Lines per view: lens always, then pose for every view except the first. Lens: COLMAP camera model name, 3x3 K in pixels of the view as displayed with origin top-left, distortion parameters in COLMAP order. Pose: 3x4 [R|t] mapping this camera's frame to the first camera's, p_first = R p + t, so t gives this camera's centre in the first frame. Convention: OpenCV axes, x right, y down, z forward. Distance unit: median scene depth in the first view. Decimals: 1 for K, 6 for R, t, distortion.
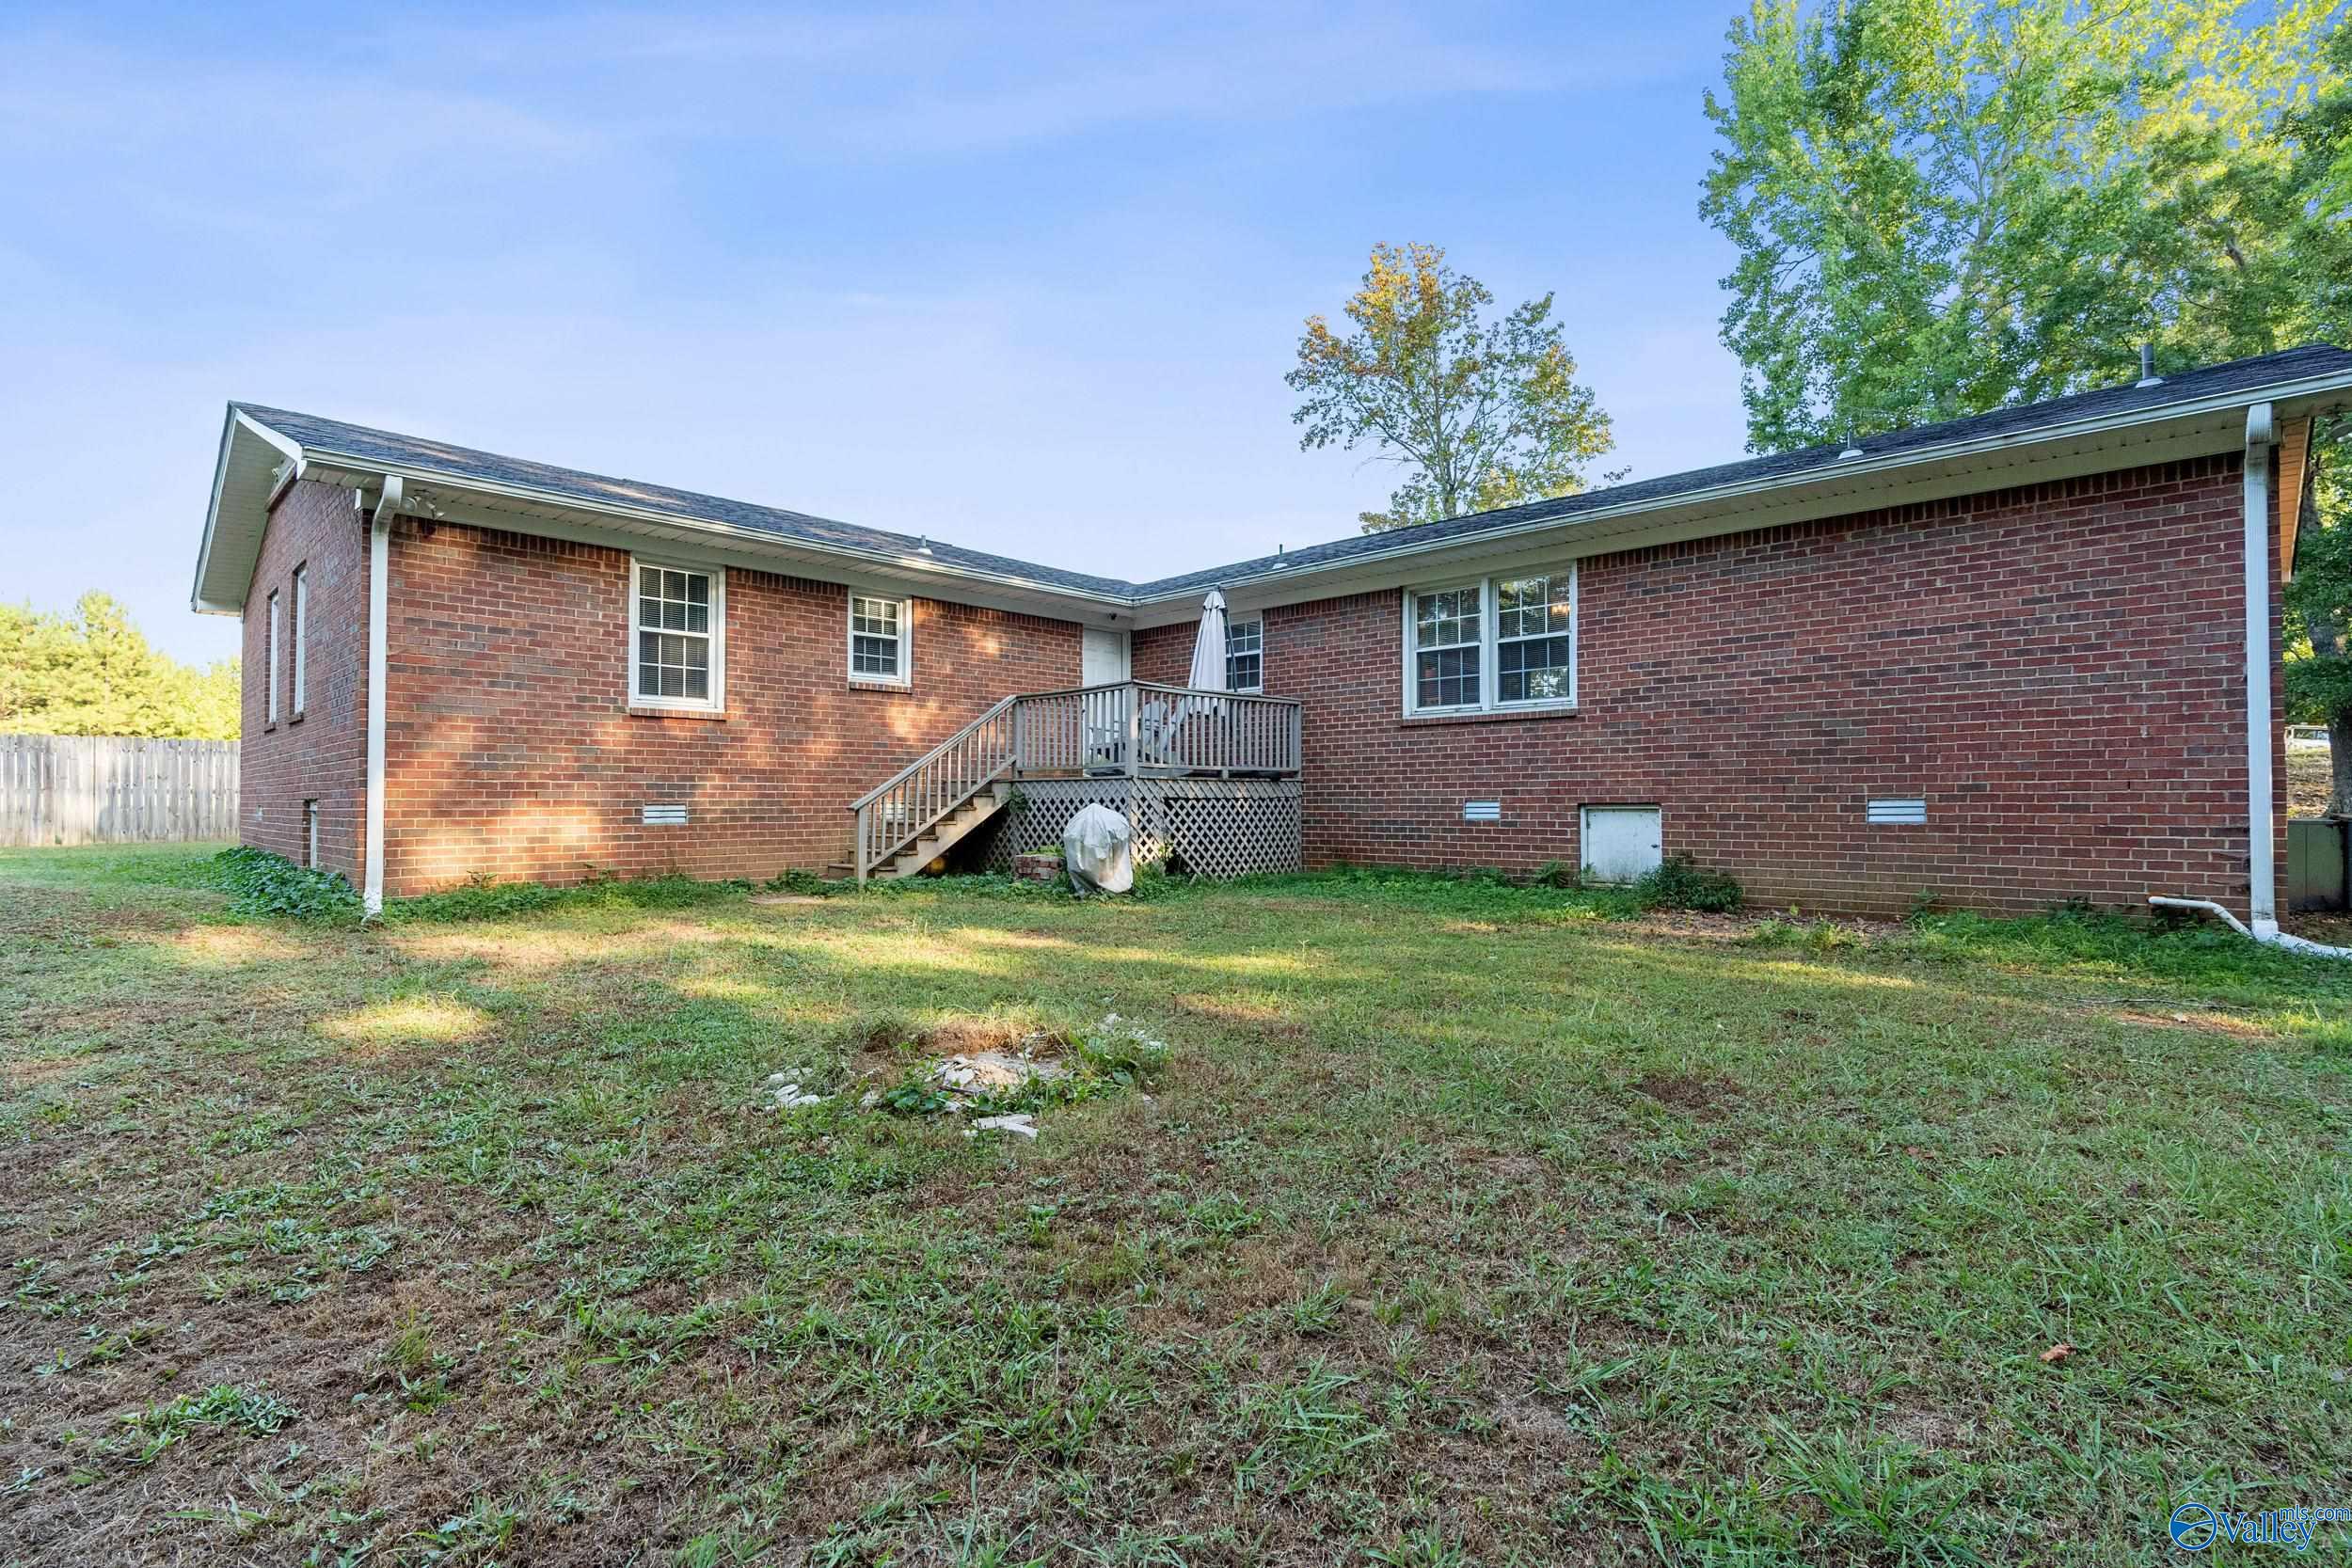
lens RADIAL K [[1085.6, 0, 1183.5], [0, 1085.6, 792.9], [0, 0, 1]] dist [-0.004936, 0.000441]
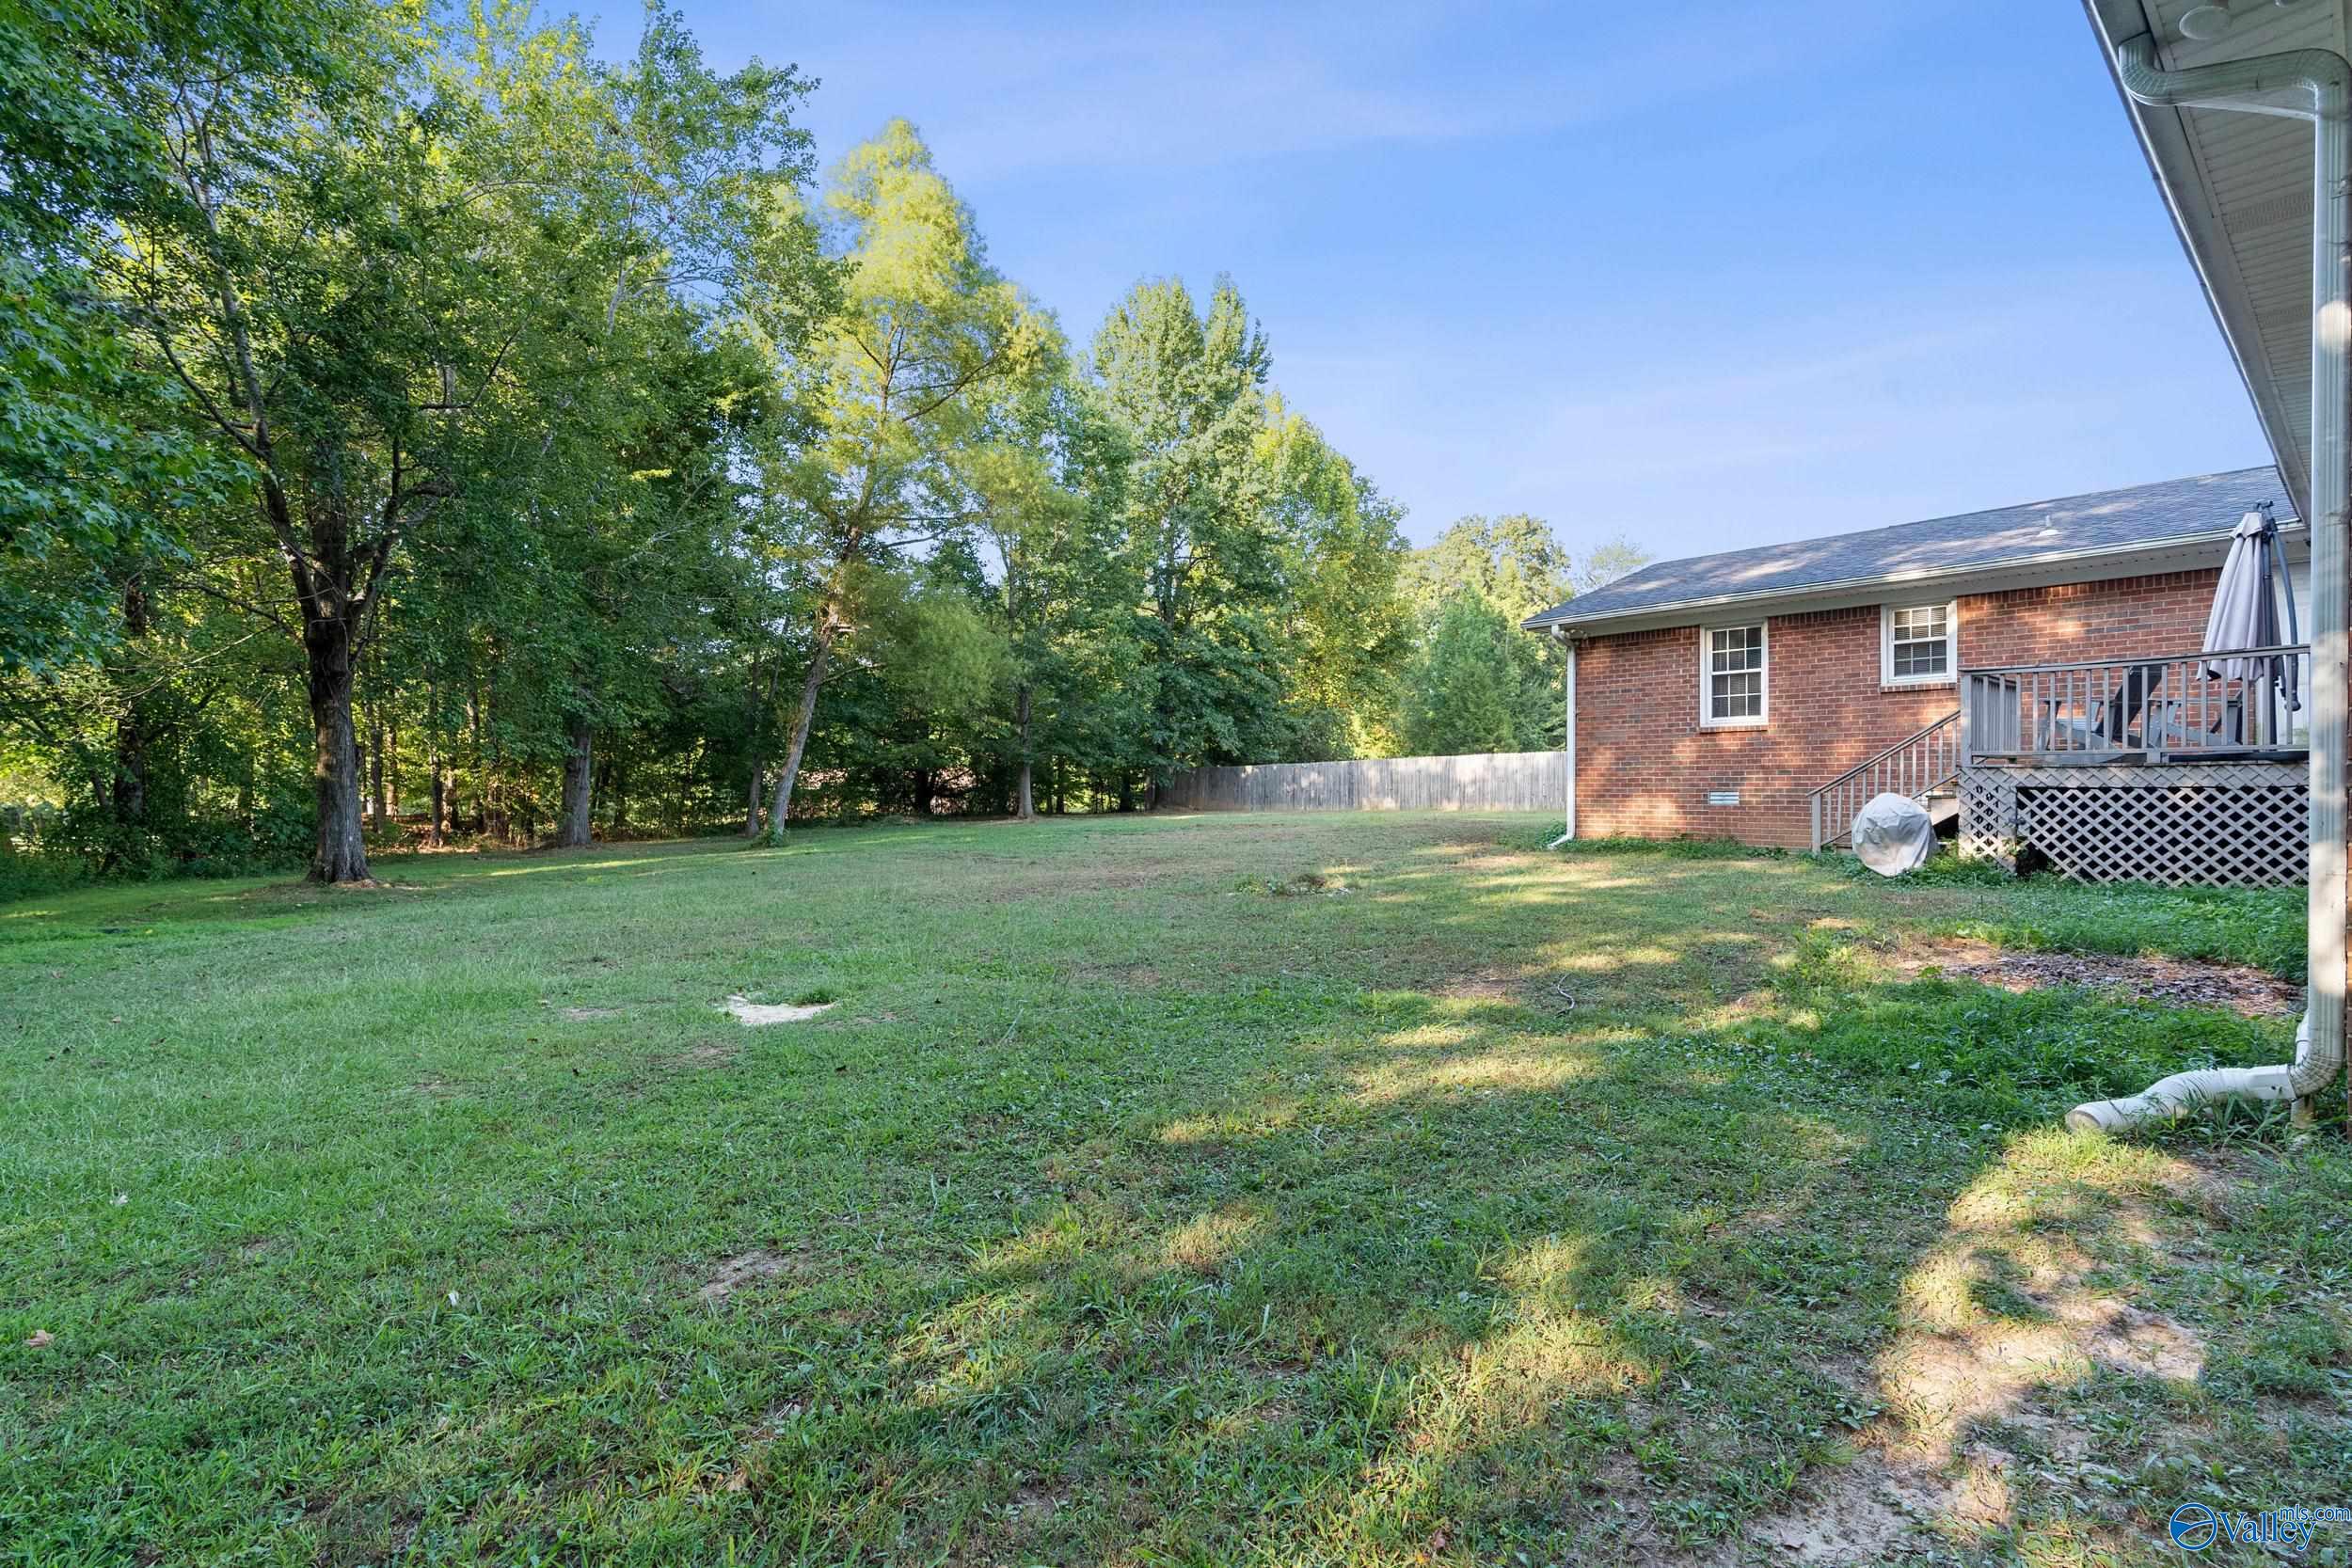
lens RADIAL K [[1085.6, 0, 1183.5], [0, 1085.6, 792.9], [0, 0, 1]] dist [-0.004936, 0.000441]
pose [[-0.069172, 0.010725, -0.997547, 0.973053], [0.022561, 0.999703, 0.009183, -0.016457], [0.997350, -0.021870, -0.069394, 0.345653]]
